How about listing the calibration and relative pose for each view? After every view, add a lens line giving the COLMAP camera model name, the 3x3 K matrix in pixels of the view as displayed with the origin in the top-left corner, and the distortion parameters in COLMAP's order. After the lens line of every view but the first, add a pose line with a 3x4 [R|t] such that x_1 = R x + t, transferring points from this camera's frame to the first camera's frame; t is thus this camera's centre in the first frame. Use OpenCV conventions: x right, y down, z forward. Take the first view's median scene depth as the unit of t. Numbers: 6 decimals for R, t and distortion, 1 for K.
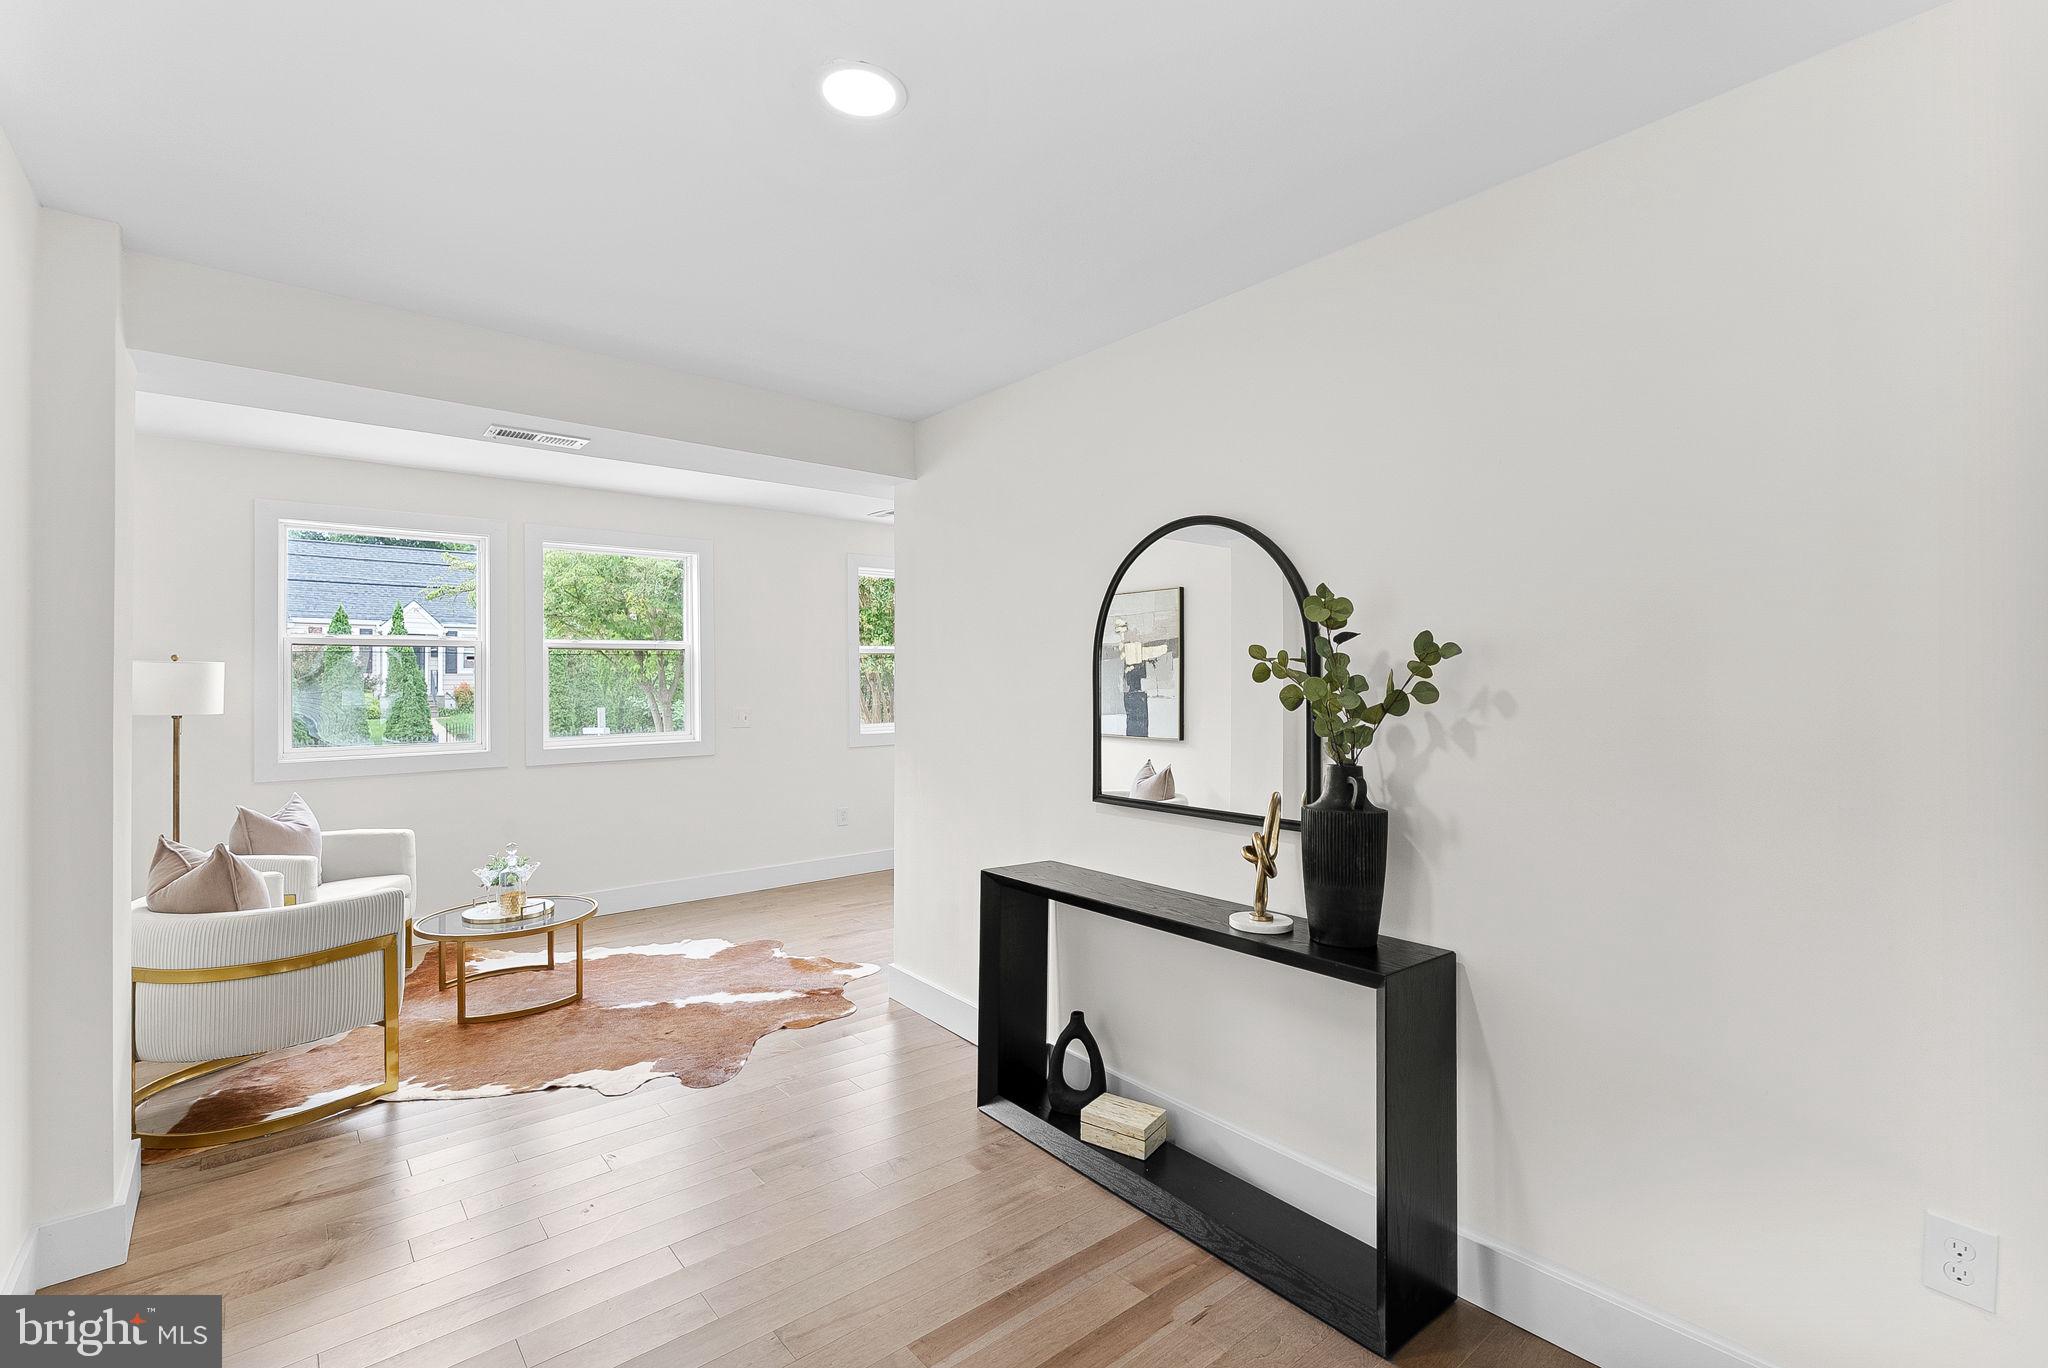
lens RADIAL K [[903.4, 0, 1028.0], [0, 903.4, 682.9], [0, 0, 1]] dist [-0.006556, 0.000076]
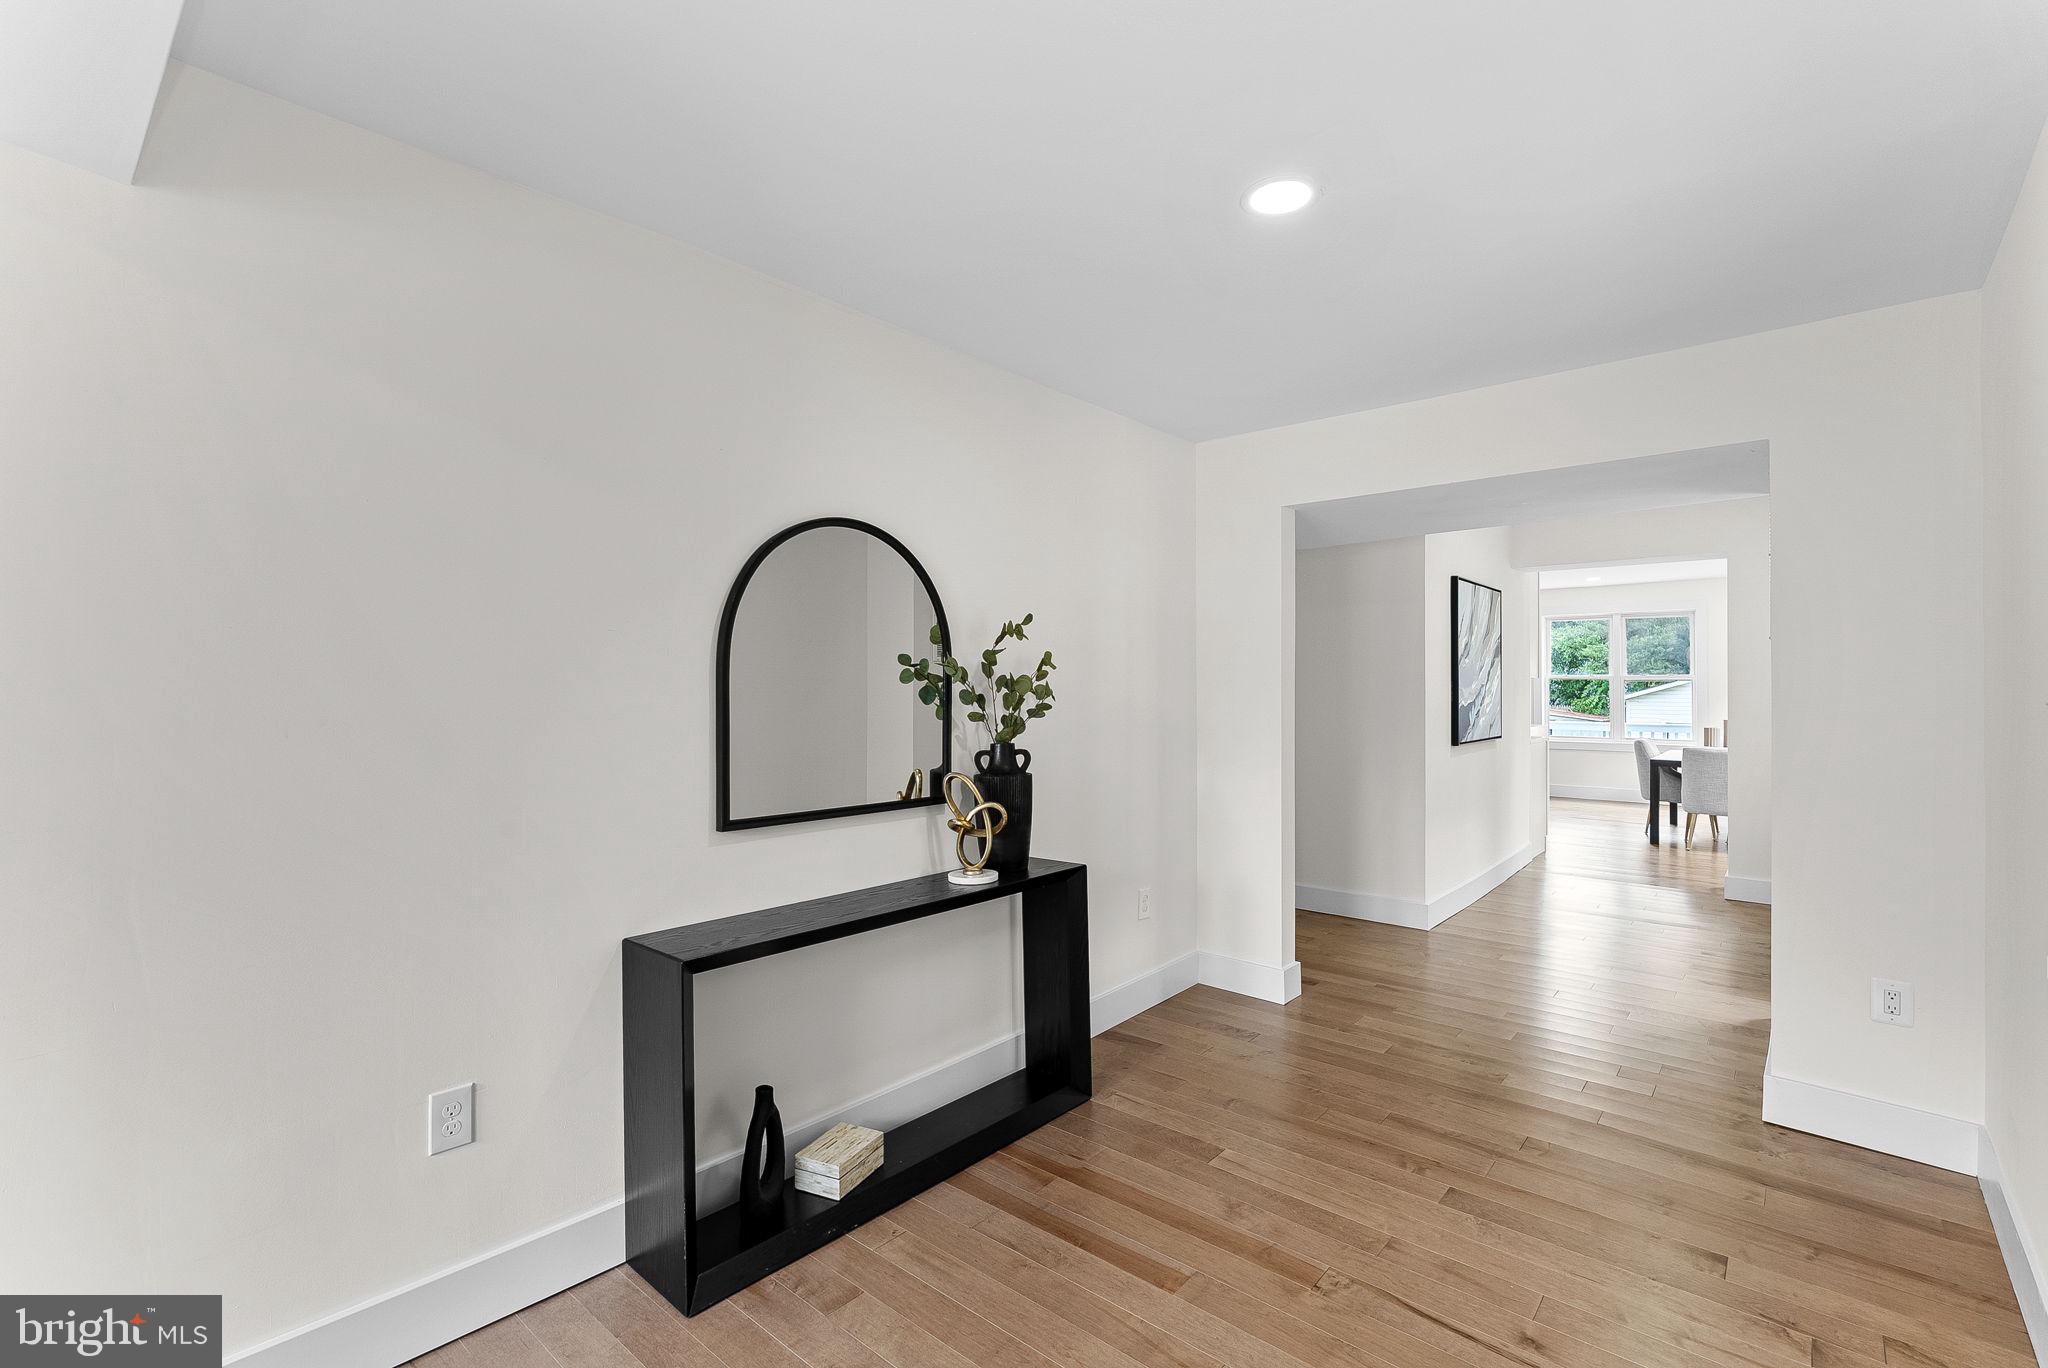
lens RADIAL K [[903.4, 0, 1029.2], [0, 903.4, 685.4], [0, 0, 1]] dist [-0.006556, 0.000076]
pose [[-0.154503, 0.001707, 0.987991, -0.922863], [0.003432, 0.999993, -0.001191, 0.002760], [-0.987986, 0.003207, -0.154508, 1.039240]]
